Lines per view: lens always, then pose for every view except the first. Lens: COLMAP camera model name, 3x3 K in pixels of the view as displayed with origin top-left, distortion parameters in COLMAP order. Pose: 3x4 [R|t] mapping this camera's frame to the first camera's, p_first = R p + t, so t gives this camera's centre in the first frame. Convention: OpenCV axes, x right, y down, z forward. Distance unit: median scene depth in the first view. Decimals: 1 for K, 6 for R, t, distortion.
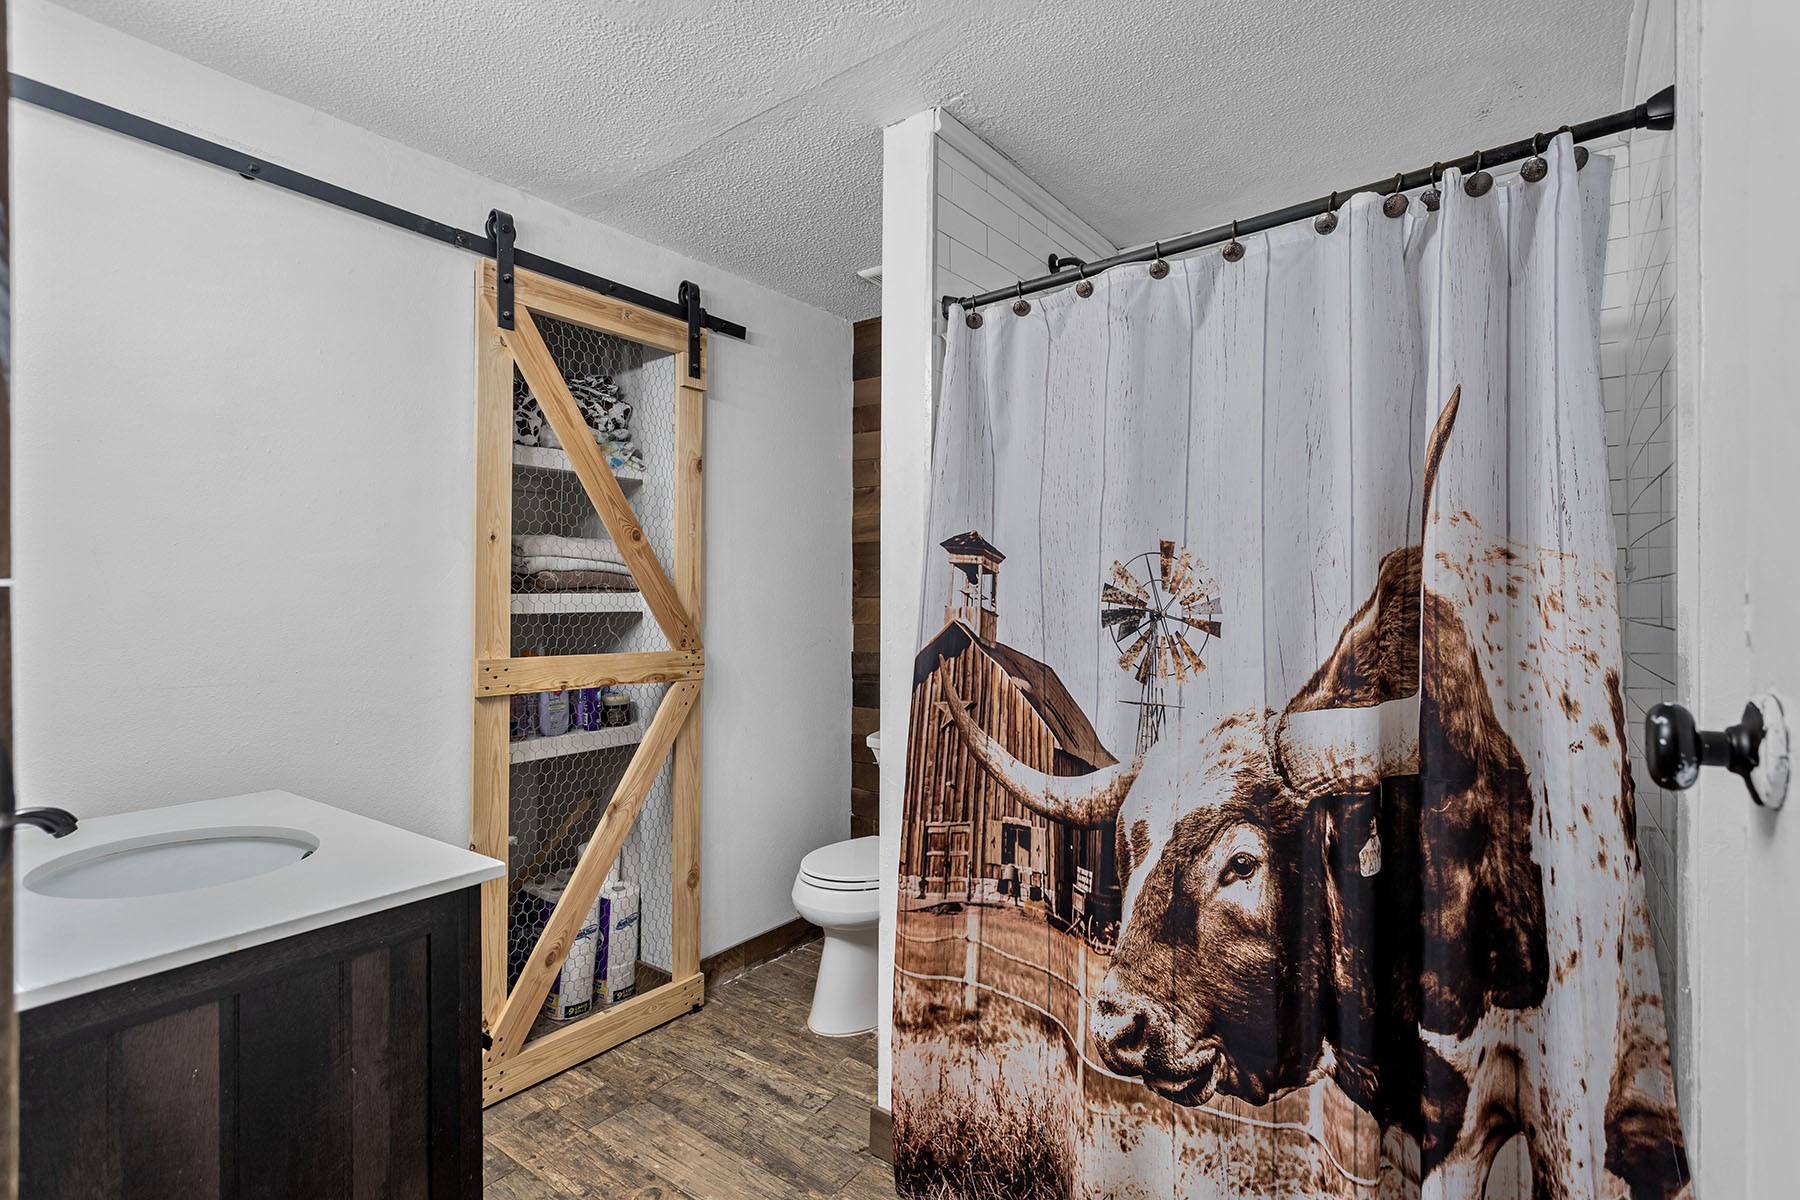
lens RADIAL K [[850.3, 0, 896.8], [0, 850.3, 602.1], [0, 0, 1]] dist [-0.000229, 0.003403]
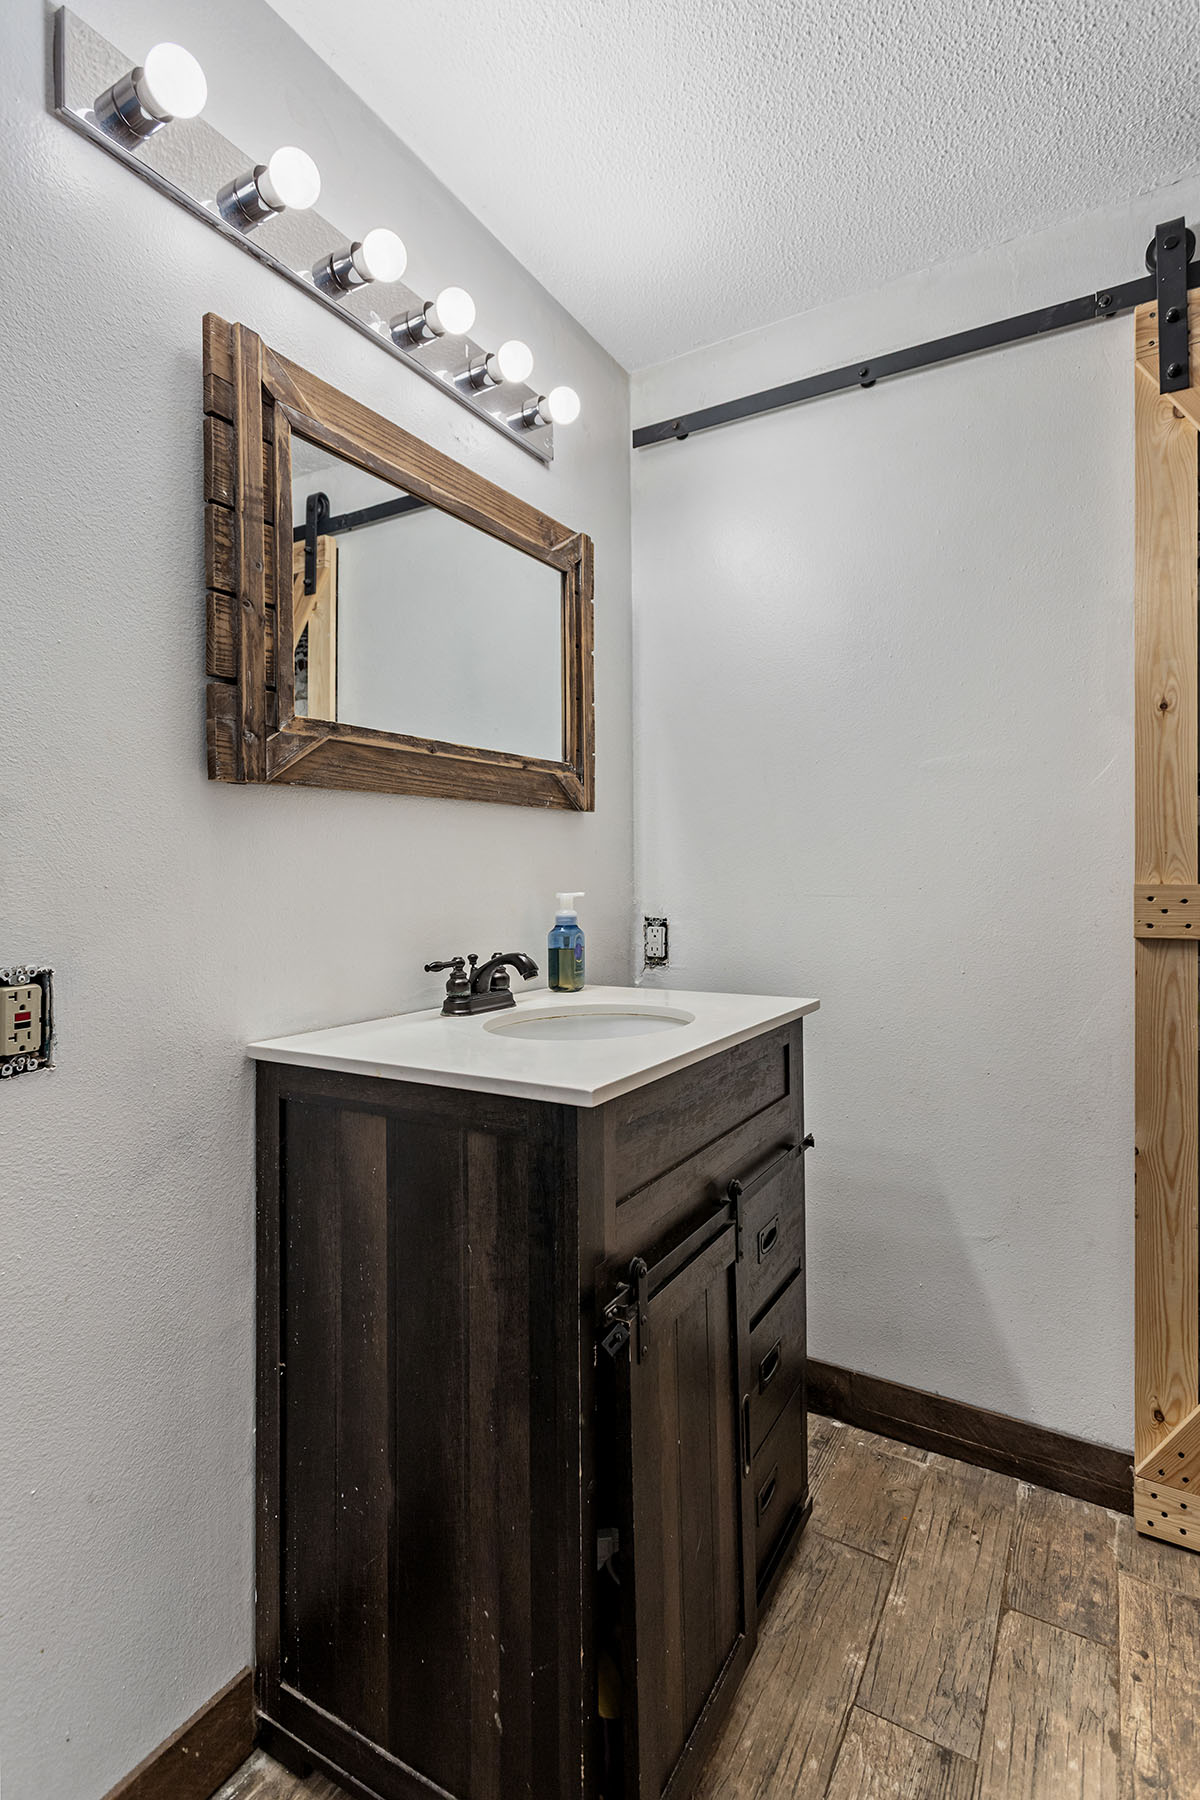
lens RADIAL K [[850.3, 0, 514.7], [0, 850.3, 864.9], [0, 0, 1]] dist [-0.000229, 0.003403]
pose [[0.120493, -0.007695, -0.992684, 0.165237], [0.005482, 0.999960, -0.007086, 0.062957], [0.992699, -0.004588, 0.120530, 0.474799]]
